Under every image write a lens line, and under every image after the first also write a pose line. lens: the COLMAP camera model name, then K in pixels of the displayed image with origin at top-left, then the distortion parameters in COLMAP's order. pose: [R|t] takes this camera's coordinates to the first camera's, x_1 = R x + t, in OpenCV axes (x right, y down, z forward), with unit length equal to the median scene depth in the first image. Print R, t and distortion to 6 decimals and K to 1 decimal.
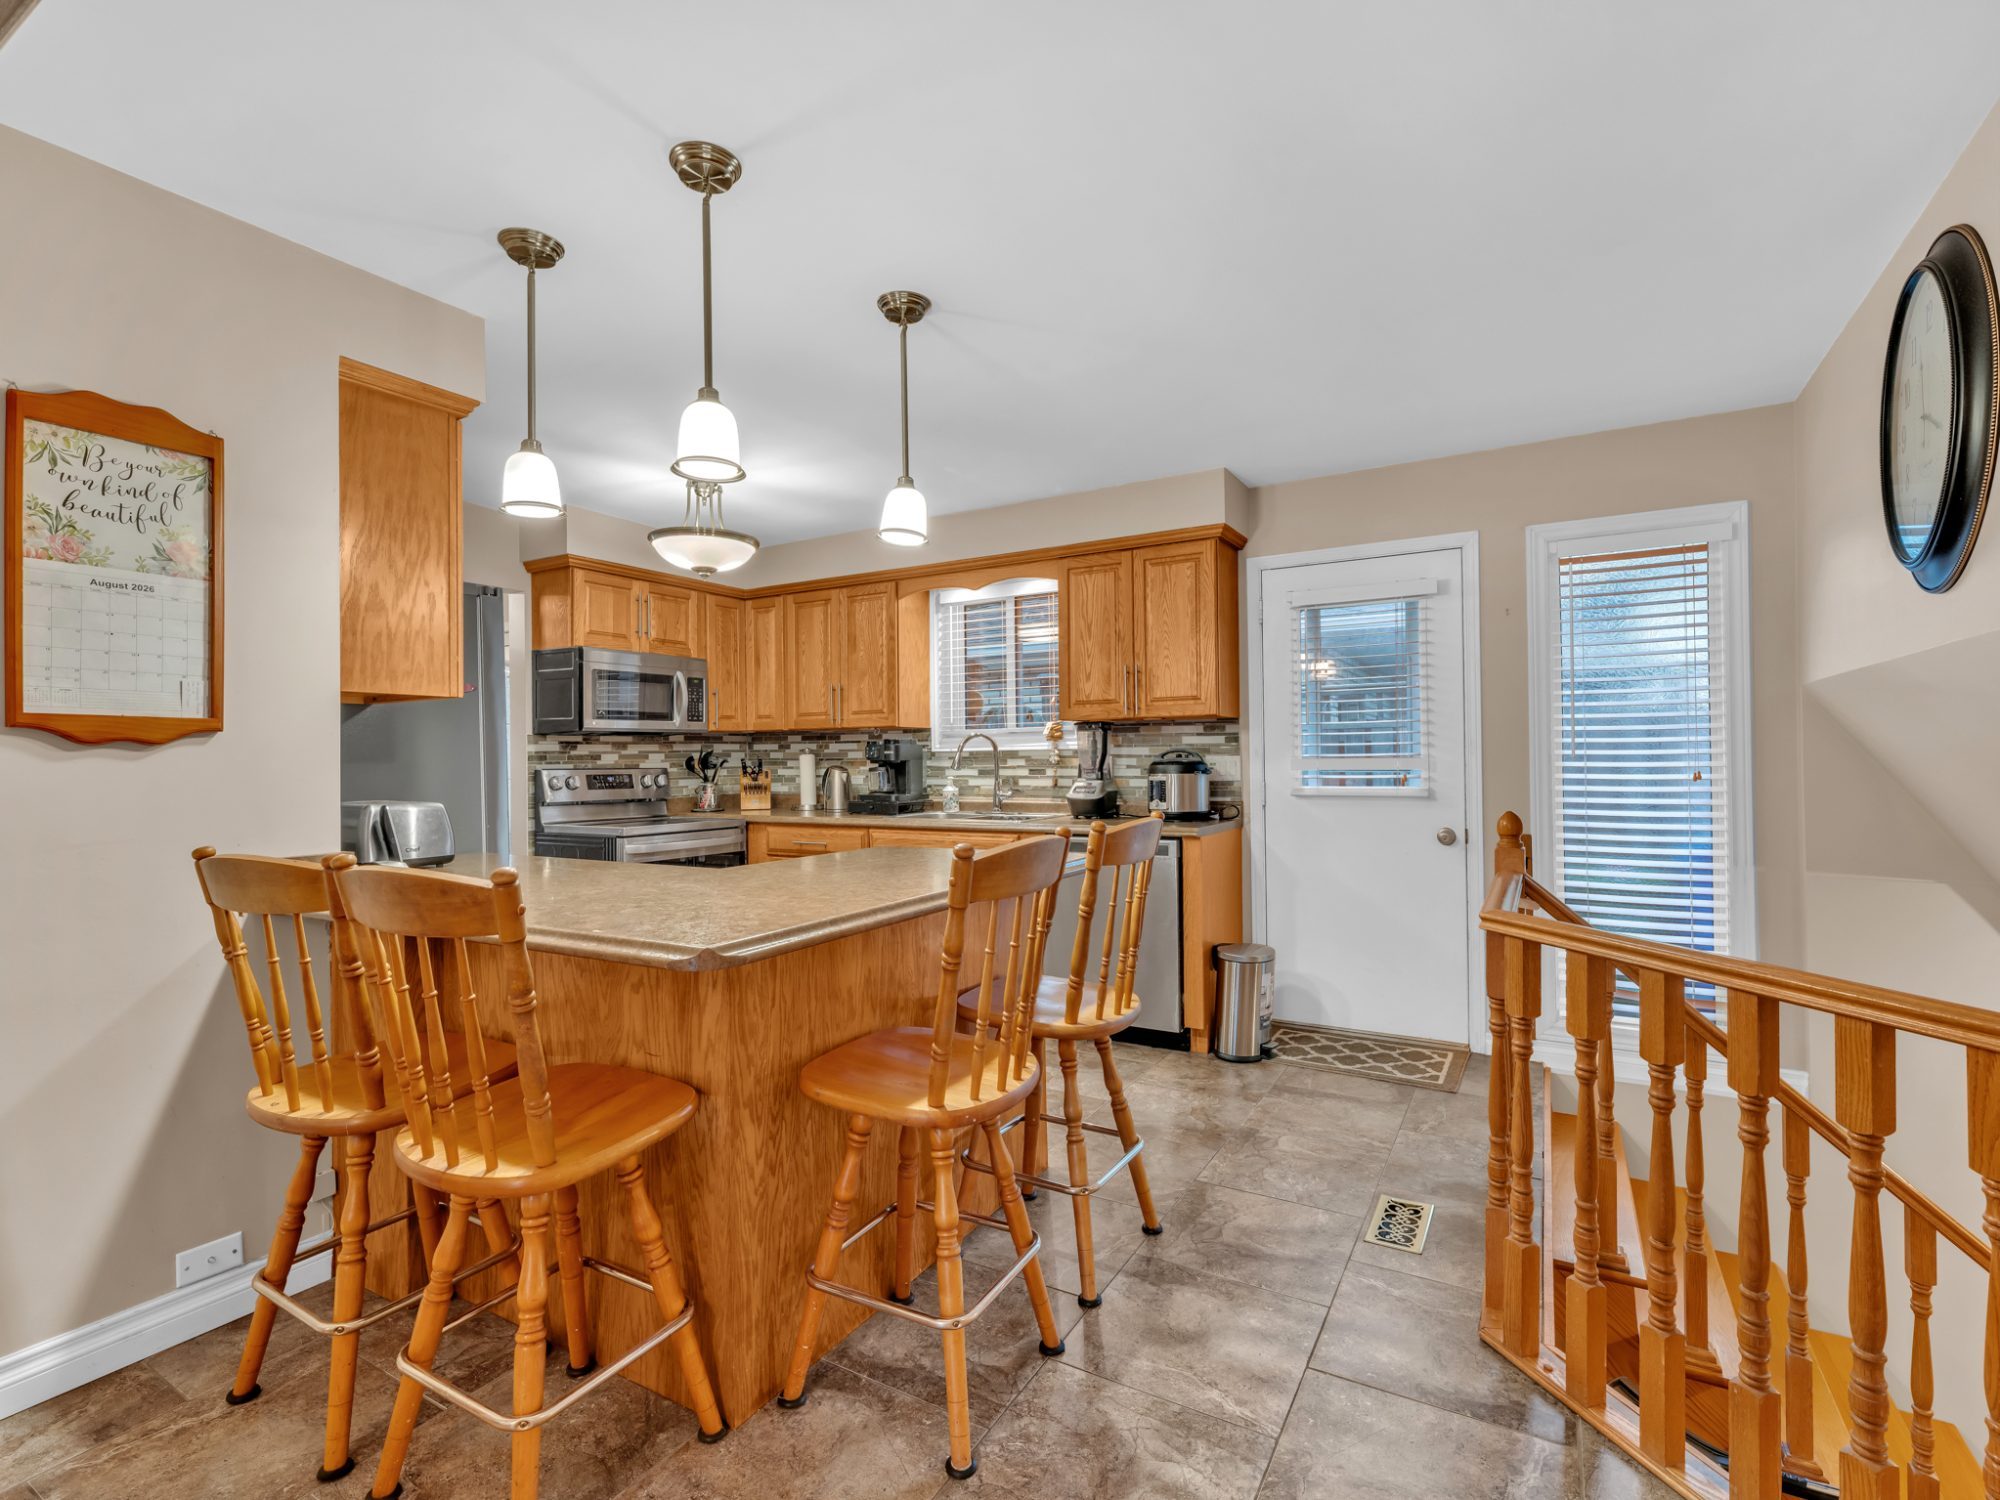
lens RADIAL K [[933.8, 0, 995.8], [0, 933.8, 767.7], [0, 0, 1]] dist [0.001179, 0.000020]
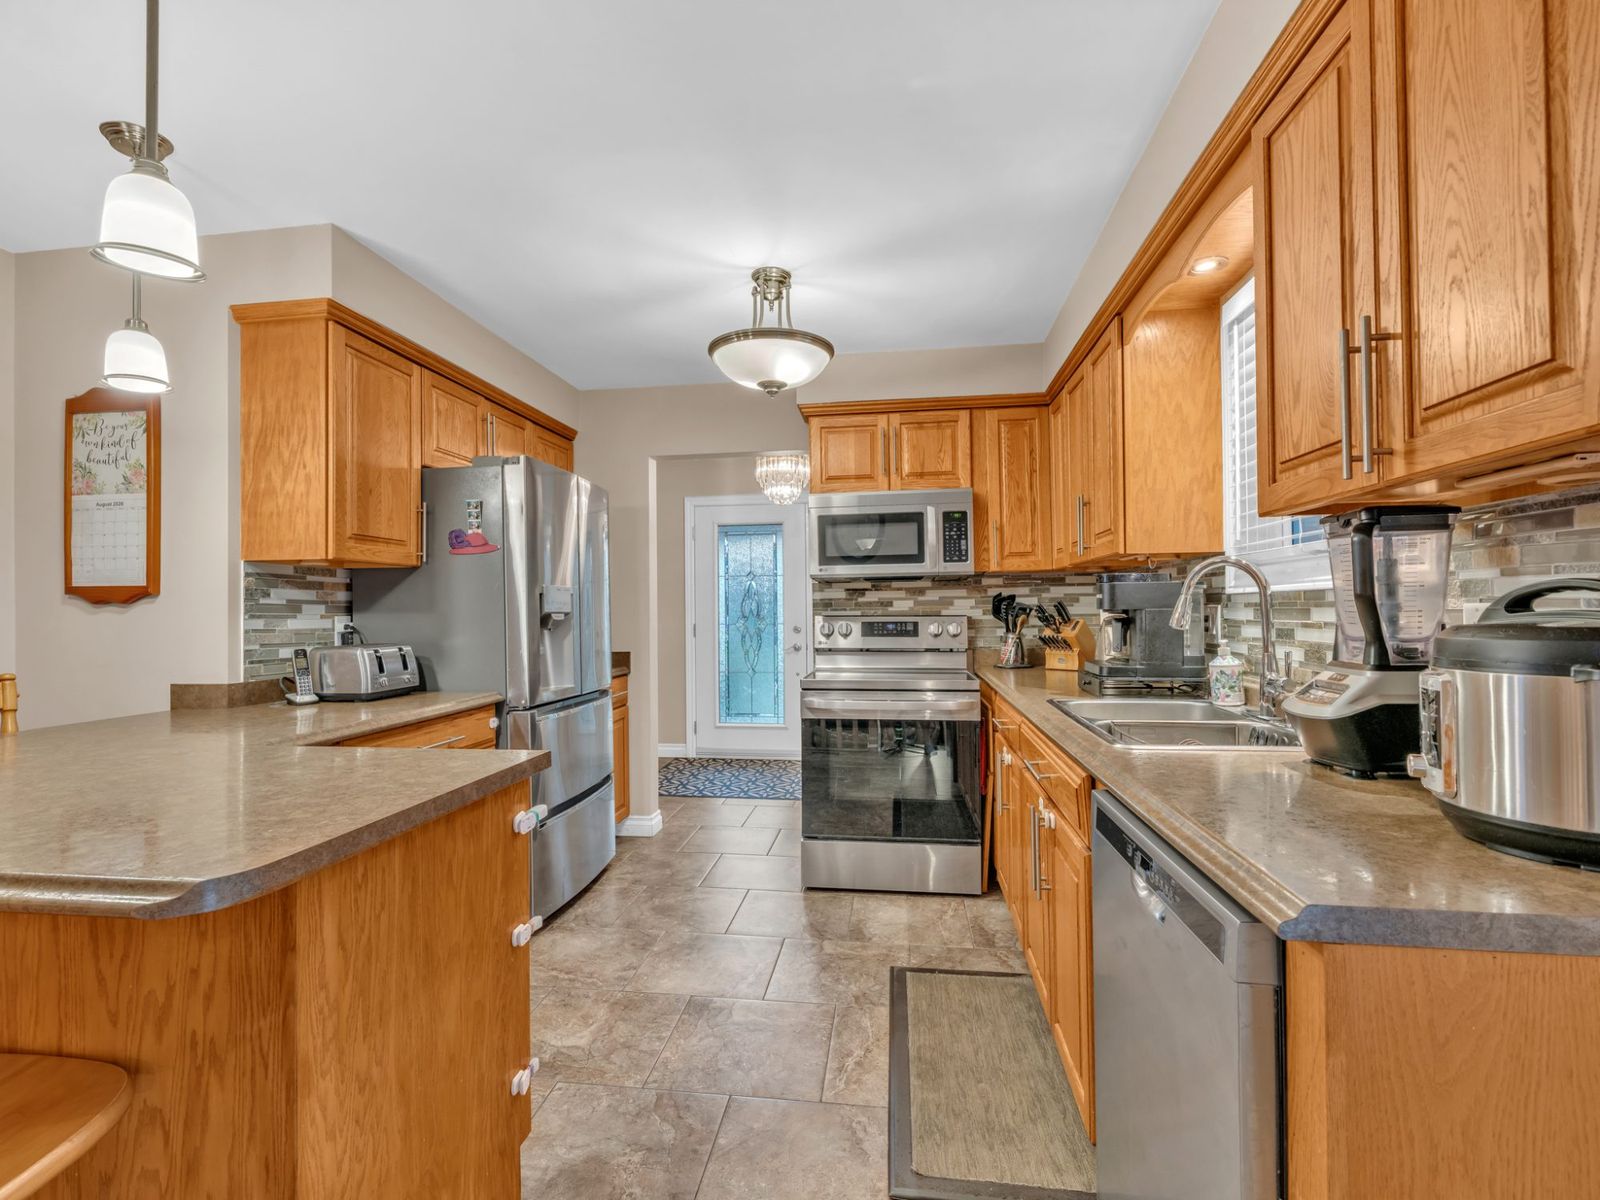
lens RADIAL K [[747.1, 0, 796.7], [0, 747.1, 614.2], [0, 0, 1]] dist [0.001179, 0.000020]
pose [[0.380471, 0.011947, -0.924716, 0.491480], [-0.002411, 0.999926, 0.011927, -0.017602], [0.924790, -0.002308, 0.380472, 1.133151]]
